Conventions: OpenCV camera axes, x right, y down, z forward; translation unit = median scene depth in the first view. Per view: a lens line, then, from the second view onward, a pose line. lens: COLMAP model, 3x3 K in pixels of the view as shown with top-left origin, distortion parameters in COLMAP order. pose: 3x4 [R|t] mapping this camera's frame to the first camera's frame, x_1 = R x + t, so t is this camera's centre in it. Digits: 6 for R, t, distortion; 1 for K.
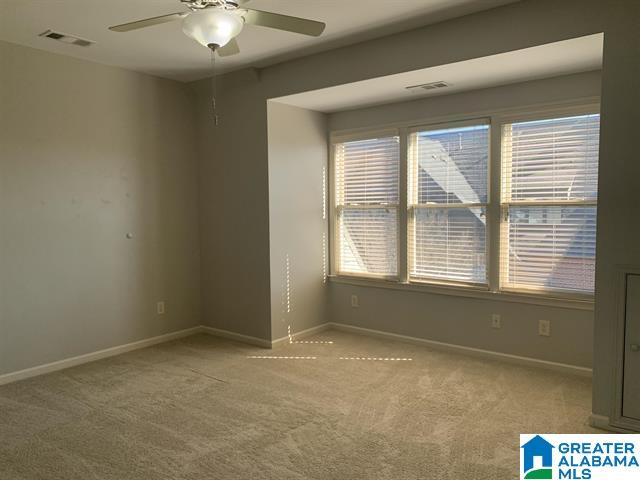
lens RADIAL K [[490.2, 0, 317.5], [0, 490.2, 241.0], [0, 0, 1]] dist [0.012708, -0.010226]
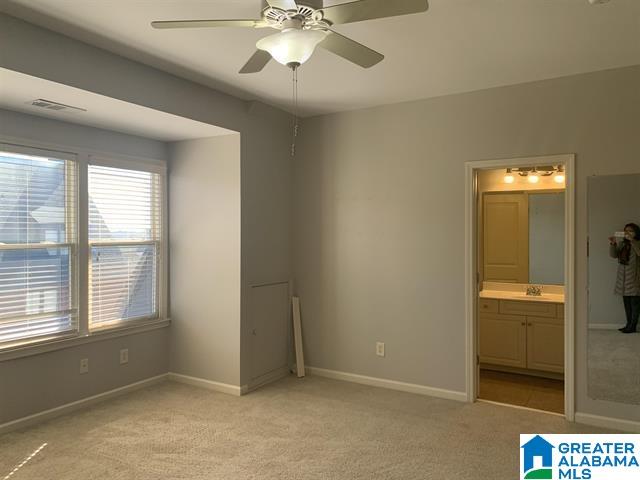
lens RADIAL K [[490.2, 0, 317.5], [0, 490.2, 238.8], [0, 0, 1]] dist [0.012708, -0.010226]
pose [[-0.137510, 0.002045, 0.990498, -0.675705], [0.066135, 0.997785, 0.007122, -0.064062], [-0.988290, 0.066486, -0.137341, 0.686807]]
